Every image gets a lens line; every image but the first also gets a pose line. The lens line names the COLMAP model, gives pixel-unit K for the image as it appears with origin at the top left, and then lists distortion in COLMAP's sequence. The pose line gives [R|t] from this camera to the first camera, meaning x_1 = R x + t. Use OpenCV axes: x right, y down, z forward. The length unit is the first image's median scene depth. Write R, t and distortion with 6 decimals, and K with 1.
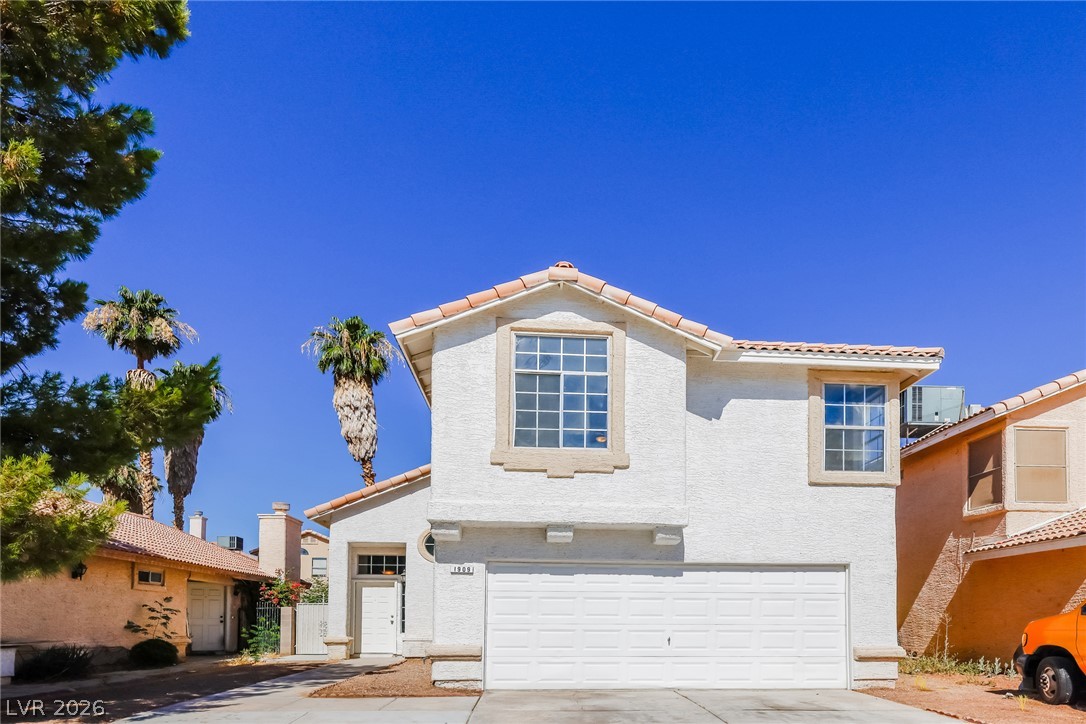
lens RADIAL K [[494.0, 0, 543.1], [0, 494.0, 360.9], [0, 0, 1]] dist [-0.002916, 0.000673]
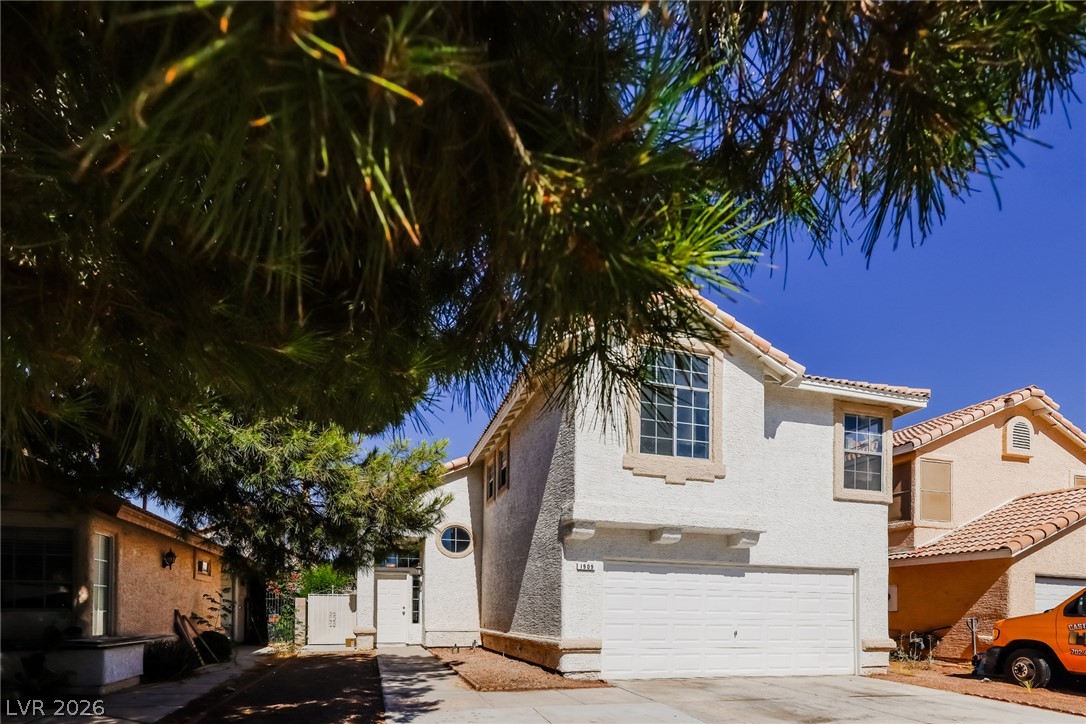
lens RADIAL K [[461.8, 0, 538.8], [0, 461.8, 383.4], [0, 0, 1]] dist [0.001520, 0.000807]
pose [[0.985982, 0.081065, 0.145836, -0.362182], [-0.084982, 0.996165, 0.020820, 0.019643], [-0.143589, -0.032922, 0.989090, 0.049786]]
